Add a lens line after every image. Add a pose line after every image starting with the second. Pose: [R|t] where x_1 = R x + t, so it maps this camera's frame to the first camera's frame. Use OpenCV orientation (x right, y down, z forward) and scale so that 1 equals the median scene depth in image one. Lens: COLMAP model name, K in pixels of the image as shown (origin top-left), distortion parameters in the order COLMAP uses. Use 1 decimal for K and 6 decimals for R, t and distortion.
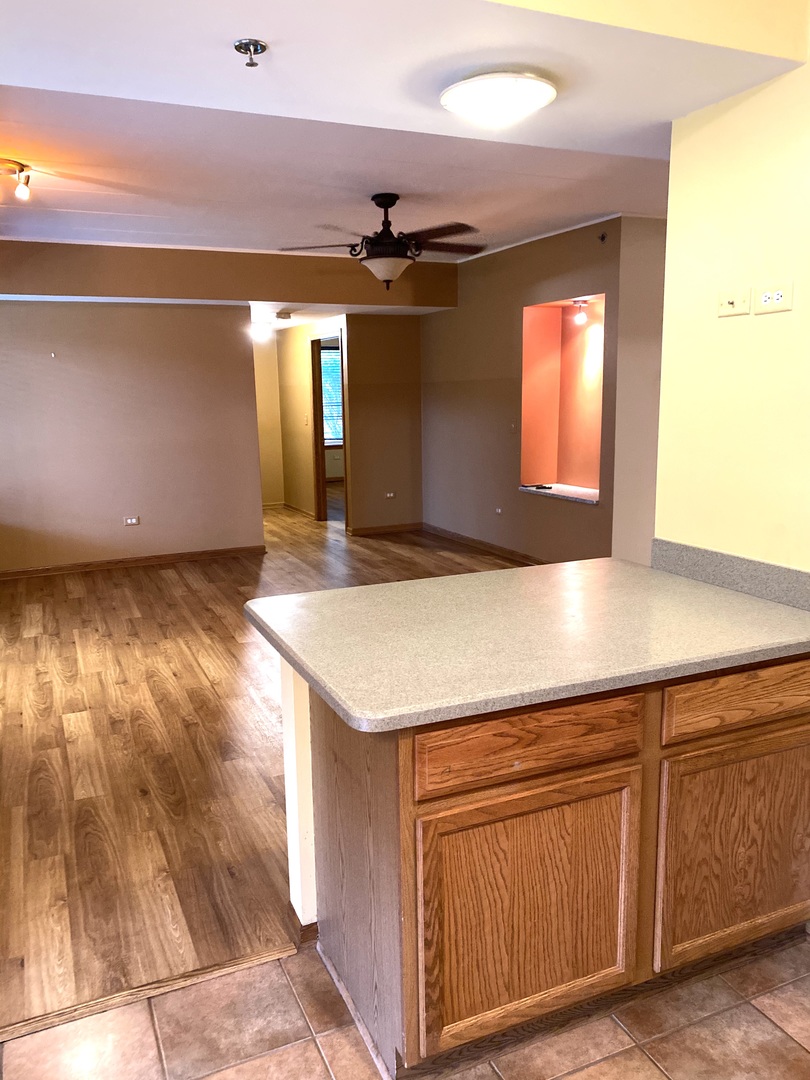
lens RADIAL K [[830.9, 0, 413.9], [0, 830.9, 540.2], [0, 0, 1]] dist [-0.004724, 0.002988]
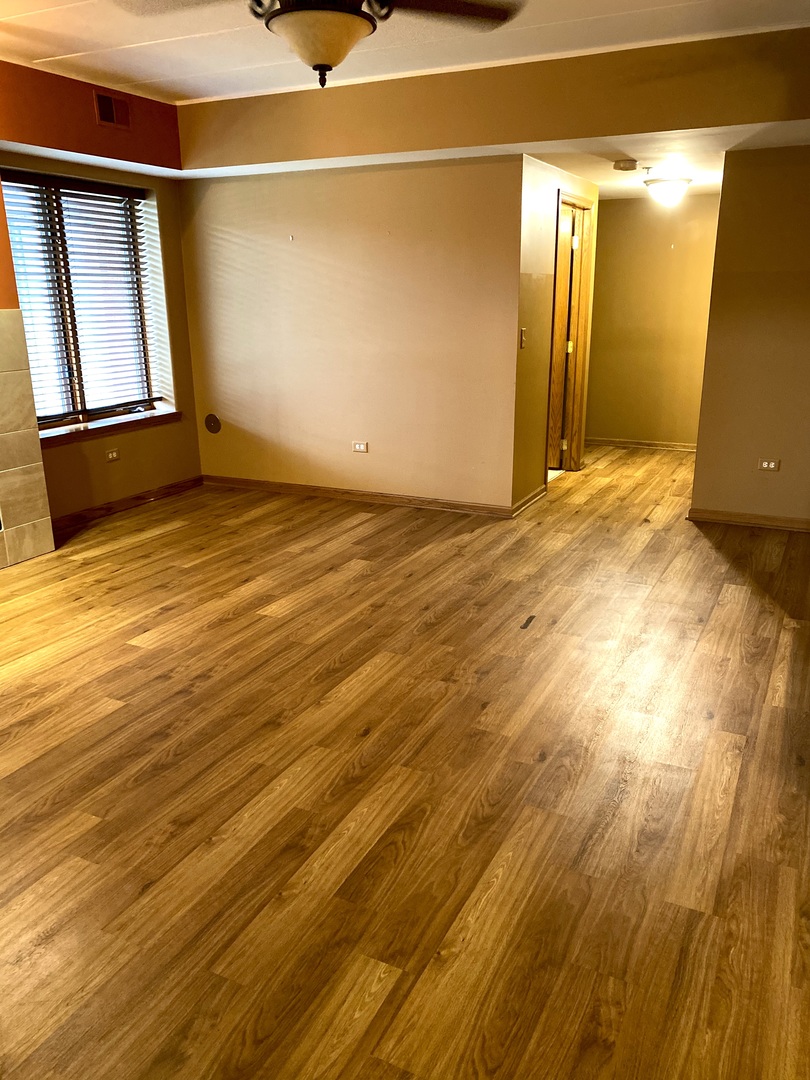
lens RADIAL K [[831.4, 0, 410.4], [0, 831.4, 535.5], [0, 0, 1]] dist [0.048498, -0.066904]
pose [[0.630831, 0.234900, -0.739509, 0.508368], [-0.144977, 0.971973, 0.185069, -0.151368], [0.762256, -0.009535, 0.647206, 0.775824]]
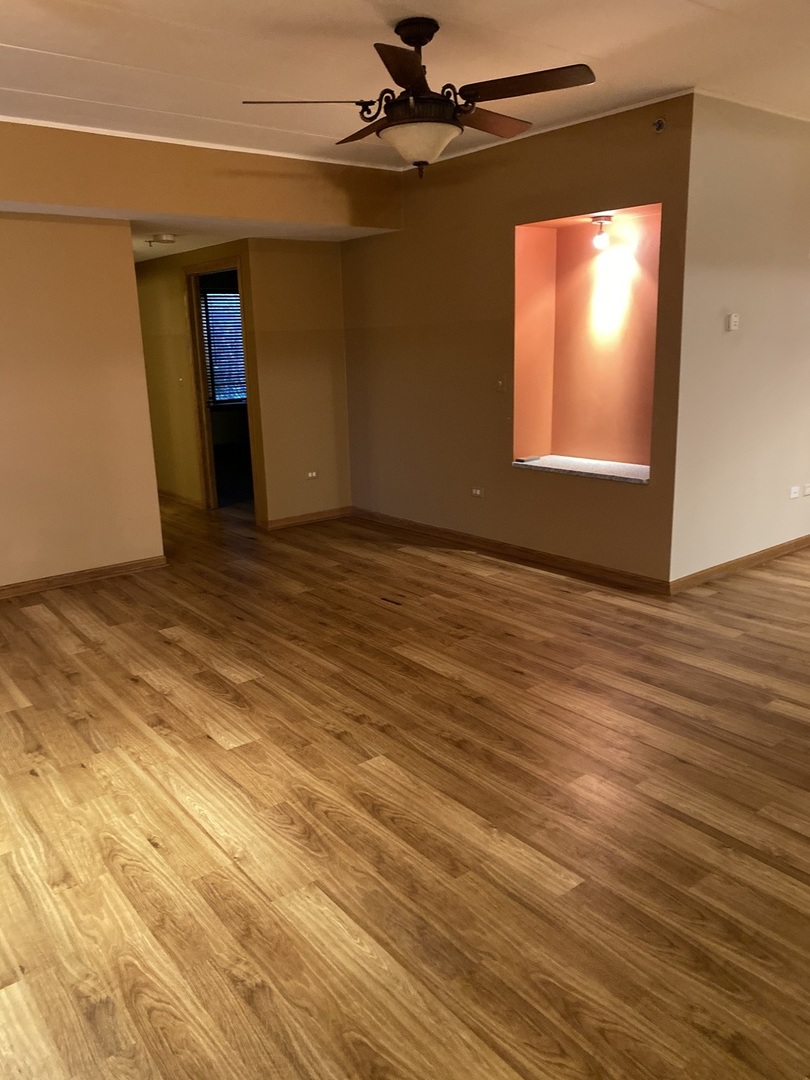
lens RADIAL K [[823.9, 0, 407.7], [0, 823.9, 536.6], [0, 0, 1]] dist [0.007014, -0.002661]
pose [[0.971505, -0.064970, 0.227941, -0.226388], [0.052816, 0.996858, 0.059028, -0.069549], [-0.231059, -0.045308, 0.971884, 0.407241]]
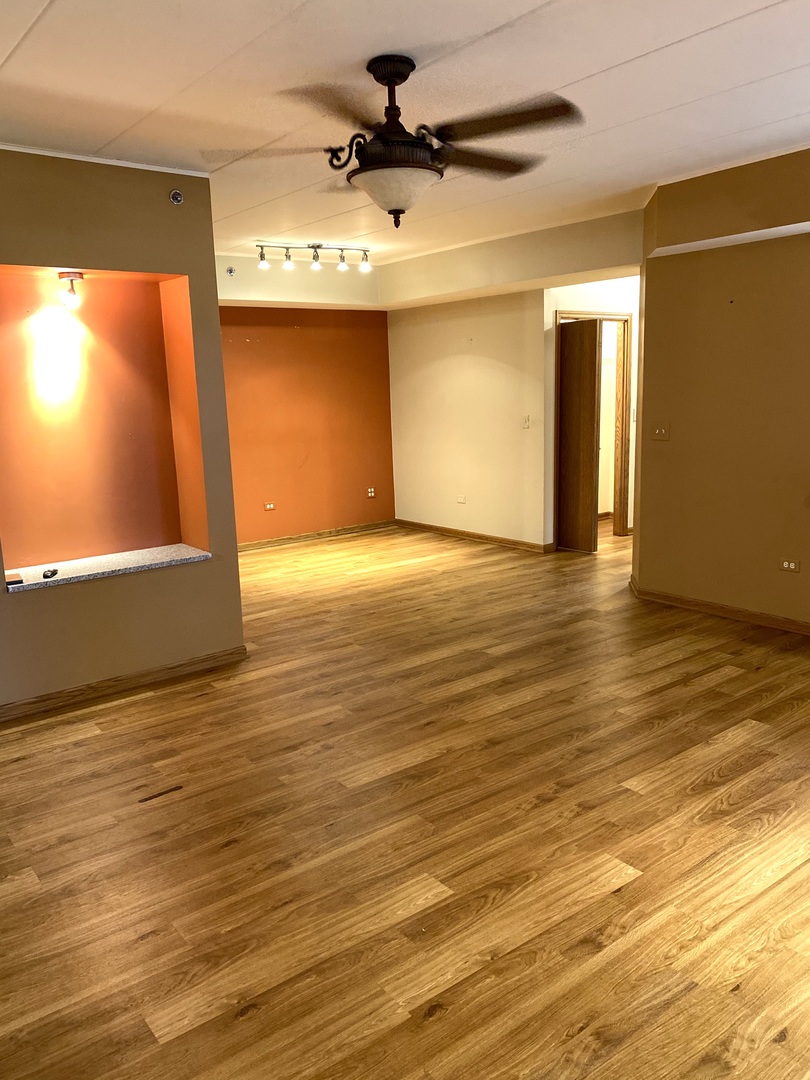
lens RADIAL K [[813.7, 0, 391.6], [0, 813.7, 541.3], [0, 0, 1]] dist [0.047930, -0.068404]
pose [[-0.212365, -0.162641, 0.963560, -0.696514], [0.214909, 0.954137, 0.208416, -0.237397], [-0.953265, 0.251338, -0.167673, 1.285167]]
